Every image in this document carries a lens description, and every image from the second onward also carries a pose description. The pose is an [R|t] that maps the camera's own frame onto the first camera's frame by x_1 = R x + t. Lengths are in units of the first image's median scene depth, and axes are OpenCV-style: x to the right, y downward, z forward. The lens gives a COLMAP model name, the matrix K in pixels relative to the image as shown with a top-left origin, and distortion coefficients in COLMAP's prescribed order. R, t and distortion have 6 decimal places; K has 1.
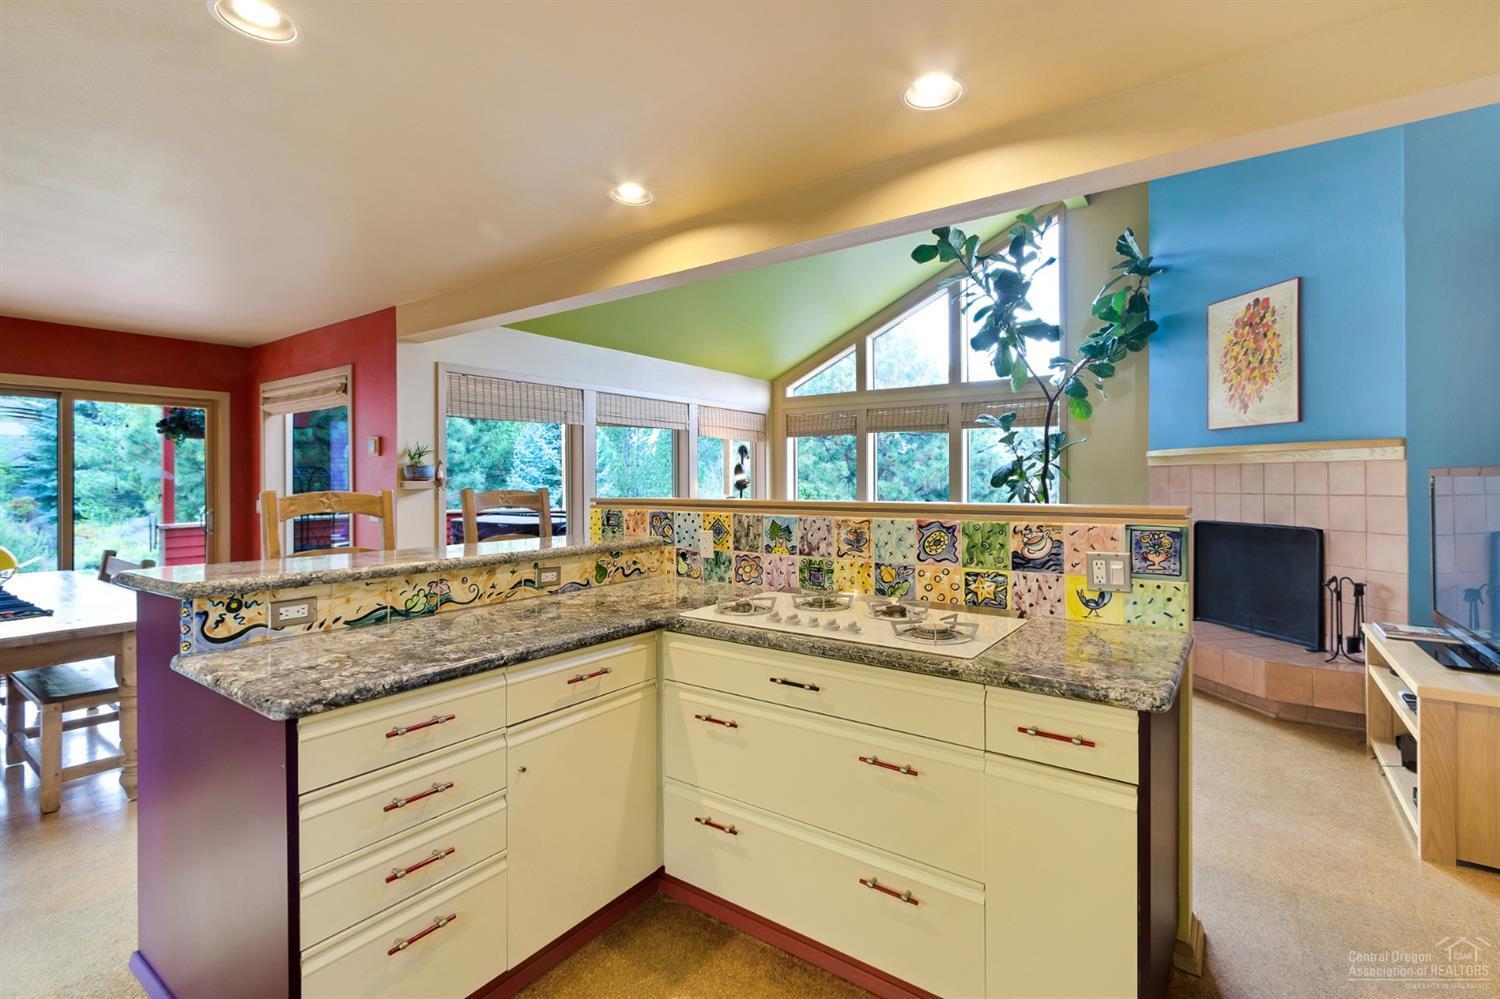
lens RADIAL K [[697.2, 0, 756.0], [0, 697.2, 487.7], [0, 0, 1]] dist [-0.003828, -0.000037]
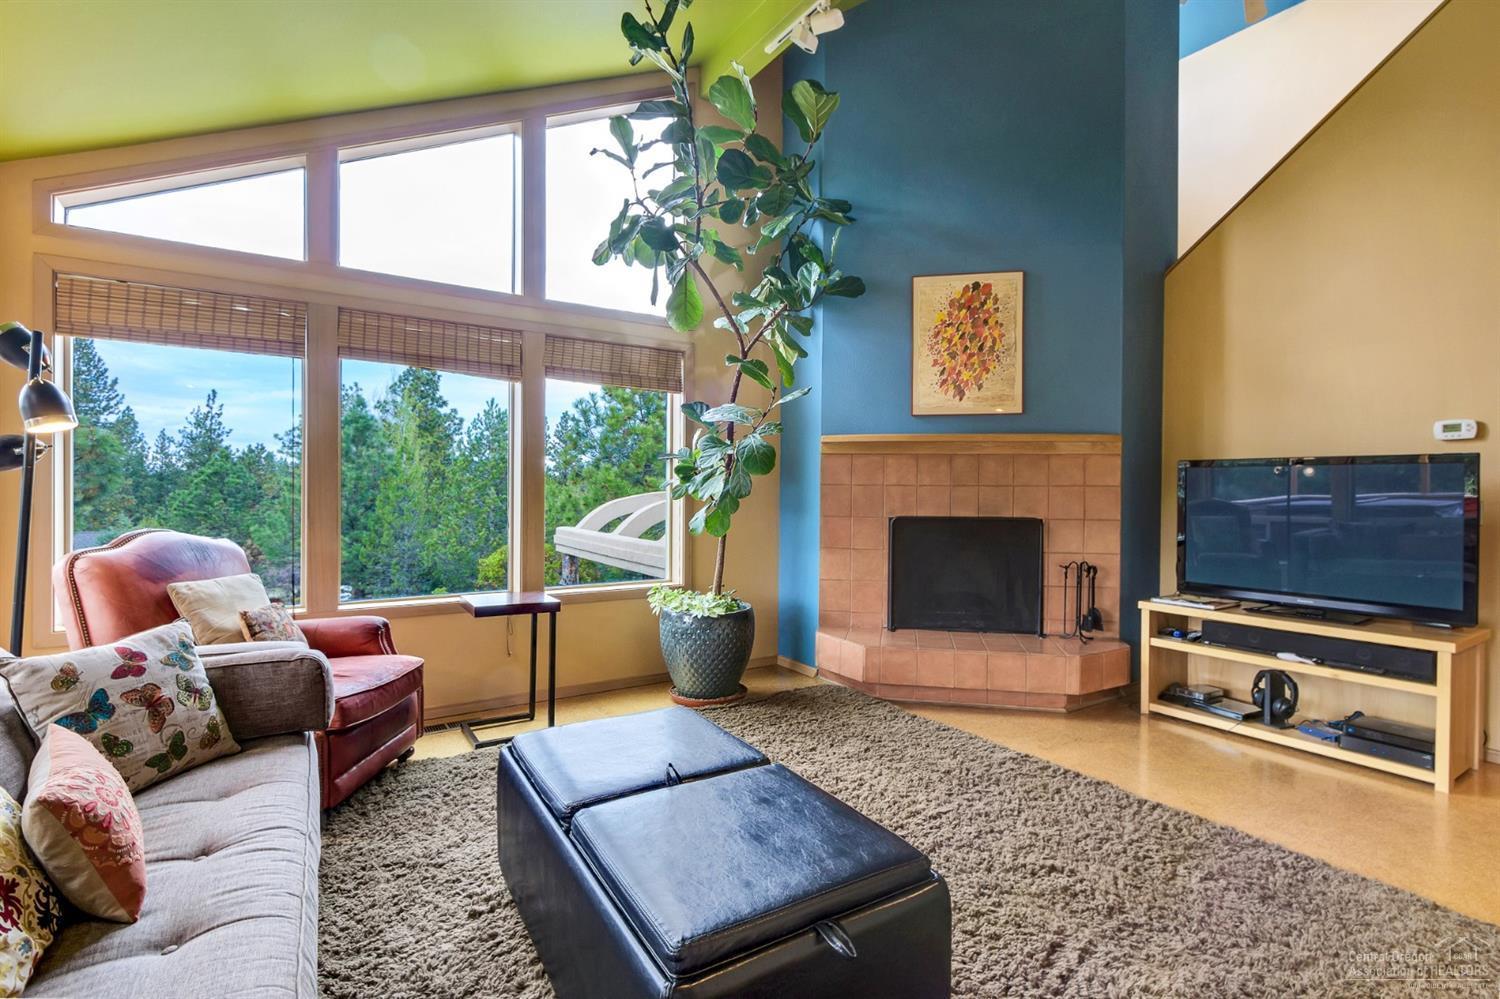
lens RADIAL K [[697.2, 0, 756.1], [0, 697.2, 491.2], [0, 0, 1]] dist [-0.003828, -0.000037]
pose [[0.358151, 0.003249, 0.933658, -0.280448], [0.000754, 0.999993, -0.003769, 0.019584], [-0.933664, 0.002054, 0.358145, 0.923578]]
